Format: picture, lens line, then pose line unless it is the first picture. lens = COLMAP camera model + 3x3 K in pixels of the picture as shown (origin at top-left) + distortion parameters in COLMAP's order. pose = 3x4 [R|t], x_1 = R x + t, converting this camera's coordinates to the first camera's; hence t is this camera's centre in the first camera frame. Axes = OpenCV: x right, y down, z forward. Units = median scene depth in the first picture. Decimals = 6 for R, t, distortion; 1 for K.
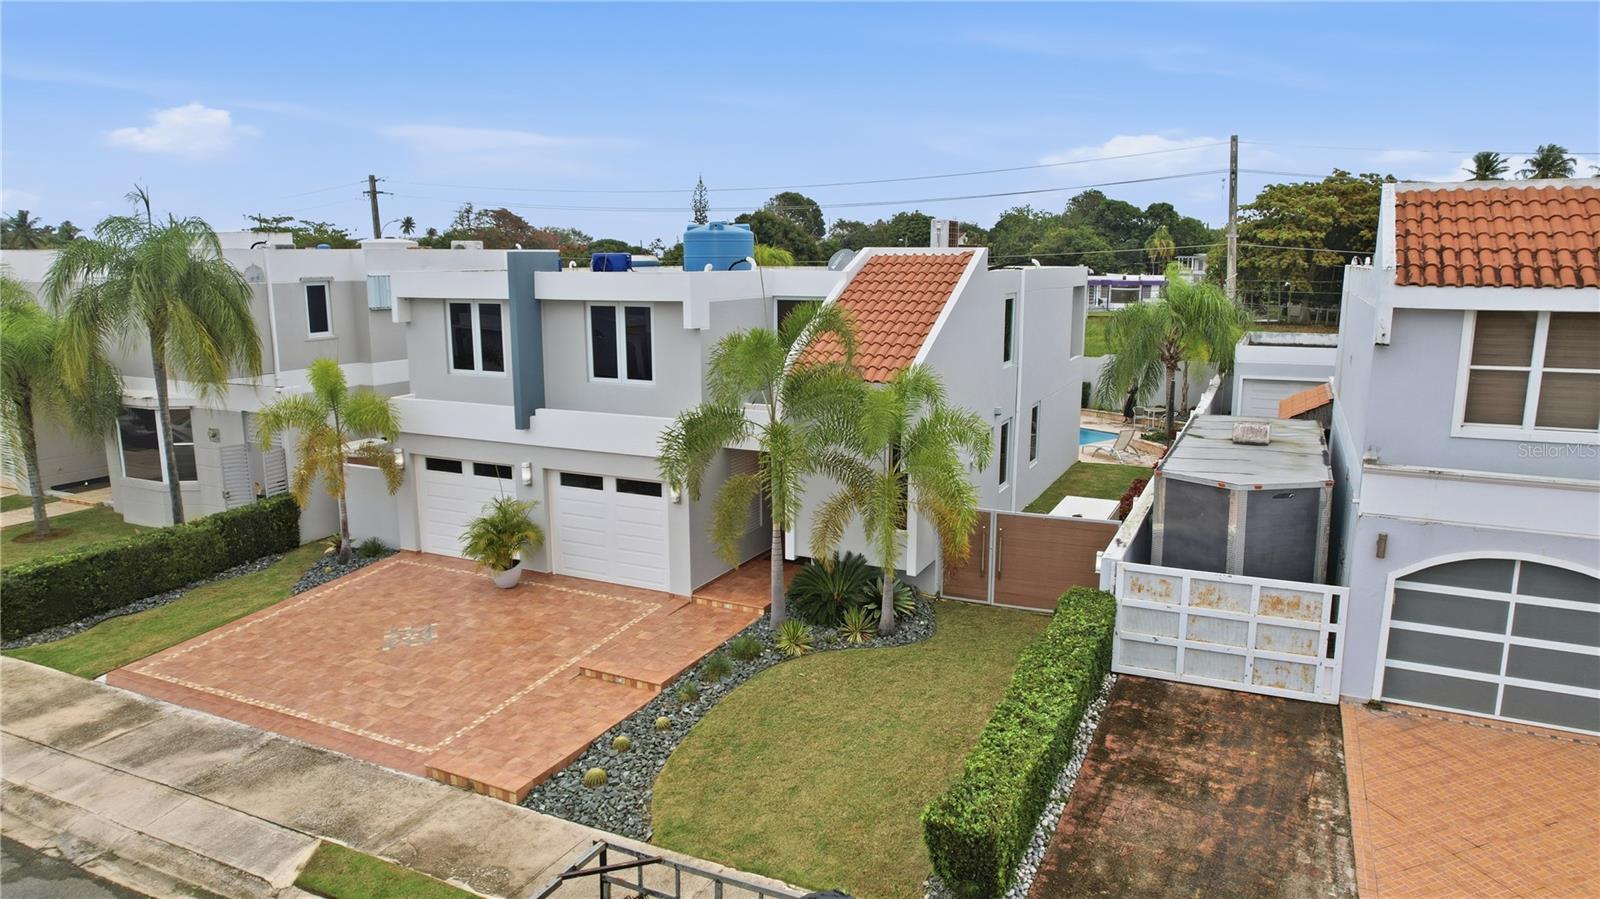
lens RADIAL K [[1024.8, 0, 800.0], [0, 1024.8, 449.5], [0, 0, 1]] dist [-0.042324, 0.005359]
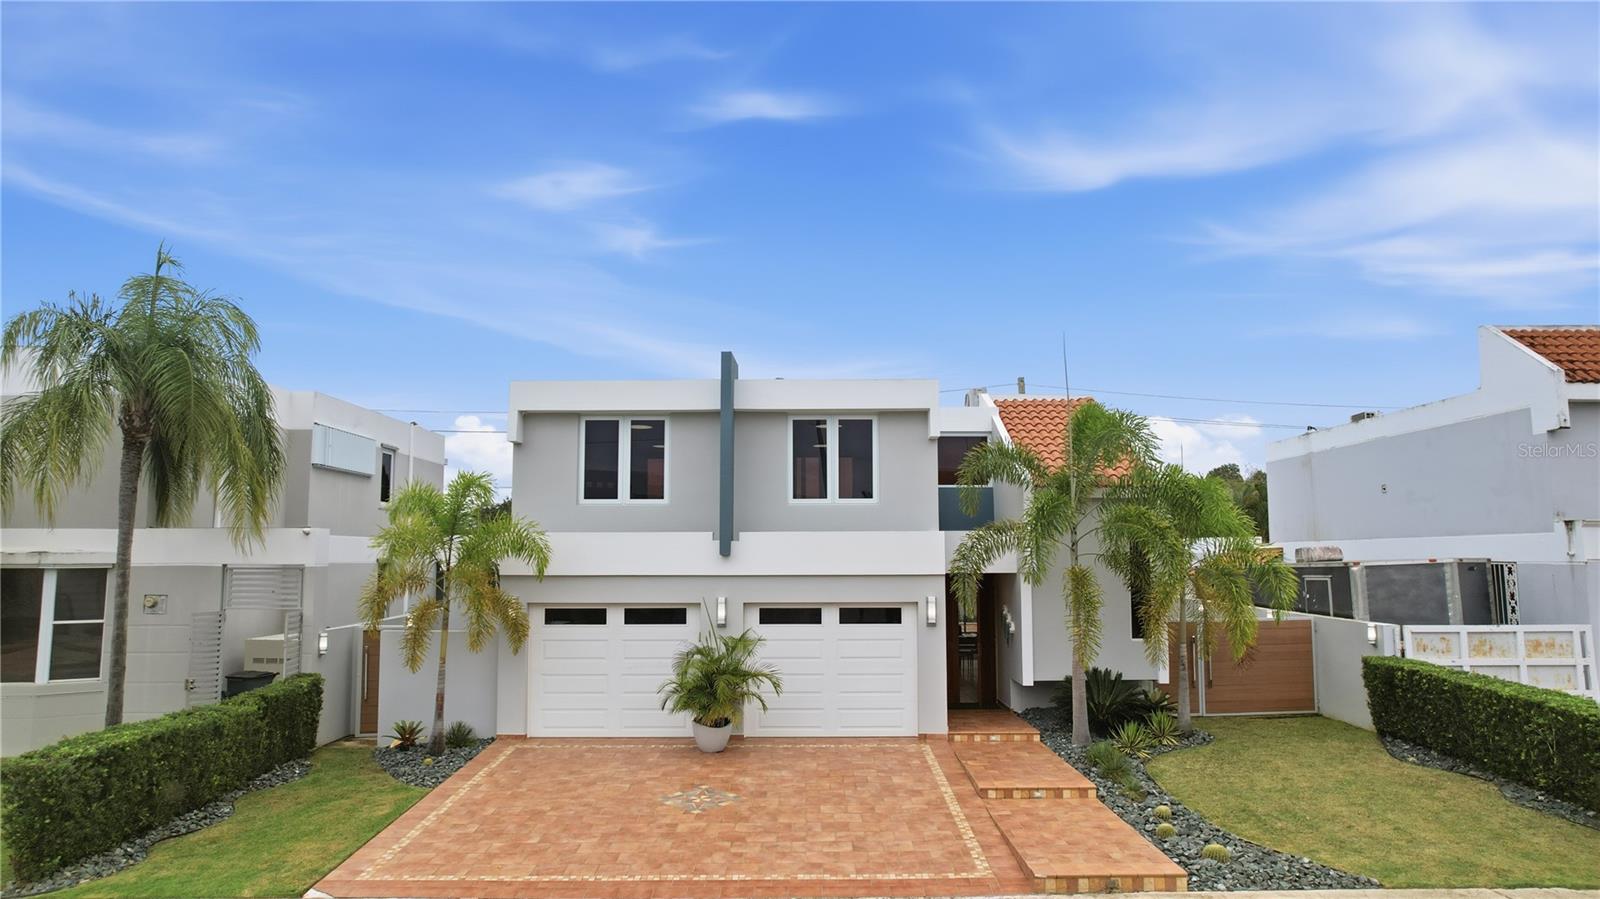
lens RADIAL K [[1034.3, 0, 800.0], [0, 1034.3, 449.5], [0, 0, 1]] dist [-0.084309, 0.075952]
pose [[0.902618, 0.043647, 0.428223, -0.586078], [0.080461, 0.960202, -0.267468, 0.129427], [-0.422855, 0.275877, 0.863184, 0.214524]]
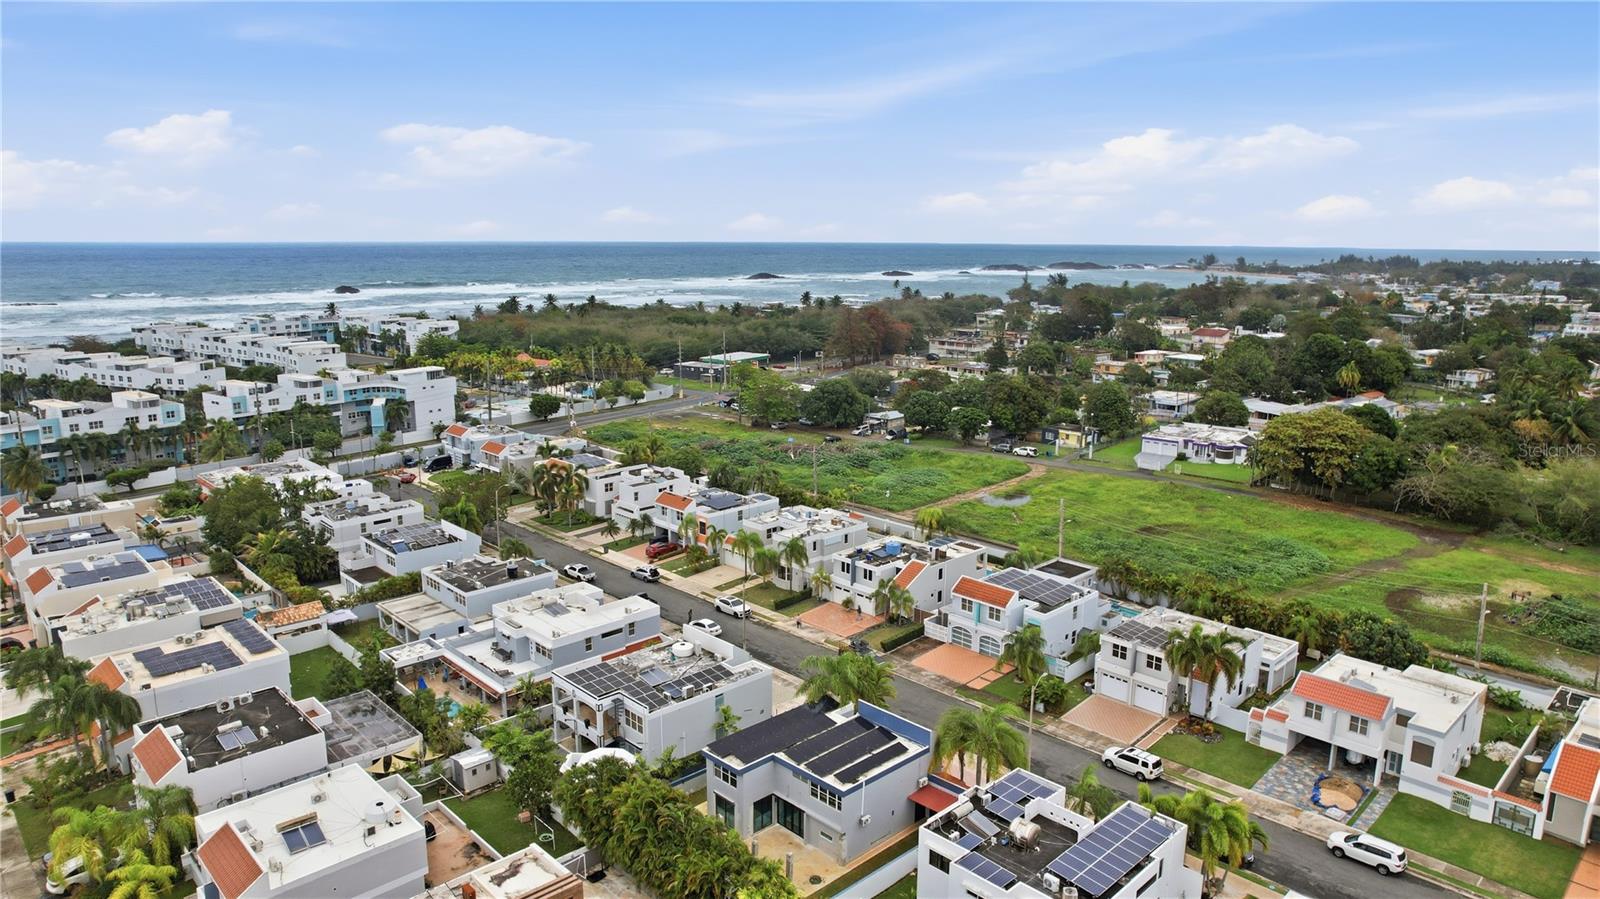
lens RADIAL K [[1024.8, 0, 800.0], [0, 1024.8, 449.5], [0, 0, 1]] dist [-0.042324, 0.005359]
pose [[0.937305, 0.075102, -0.340322, 1.485187], [-0.068116, 0.997150, 0.032447, -1.025422], [0.341789, -0.007231, 0.939749, -4.932350]]
